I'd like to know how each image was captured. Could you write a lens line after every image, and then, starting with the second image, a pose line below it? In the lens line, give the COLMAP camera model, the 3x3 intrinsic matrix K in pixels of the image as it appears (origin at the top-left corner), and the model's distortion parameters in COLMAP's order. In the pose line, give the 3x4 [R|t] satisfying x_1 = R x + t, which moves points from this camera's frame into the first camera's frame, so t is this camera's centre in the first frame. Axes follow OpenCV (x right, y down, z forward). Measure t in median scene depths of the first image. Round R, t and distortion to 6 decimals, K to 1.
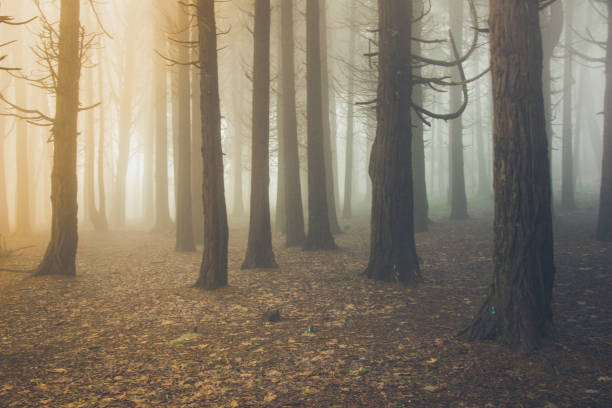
lens RADIAL K [[828.1, 0, 306.0], [0, 828.1, 204.0], [0, 0, 1]] dist [-0.002370, 0.818781]
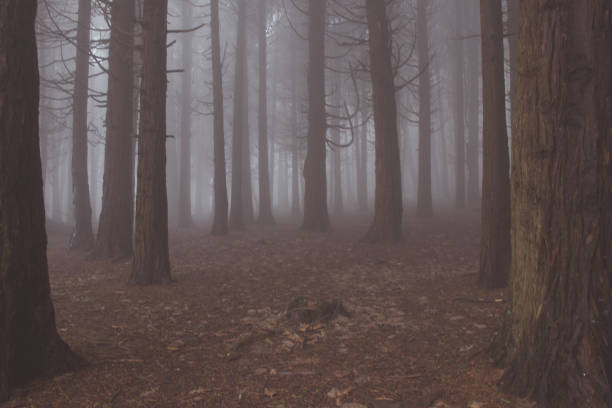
lens RADIAL K [[561.2, 0, 306.0], [0, 561.2, 204.0], [0, 0, 1]] dist [-0.154610, 0.179867]
pose [[0.989040, 0.007079, 0.147475, -0.106308], [-0.002662, 0.999543, -0.030123, 0.068741], [-0.147621, 0.029400, 0.988607, -0.259242]]
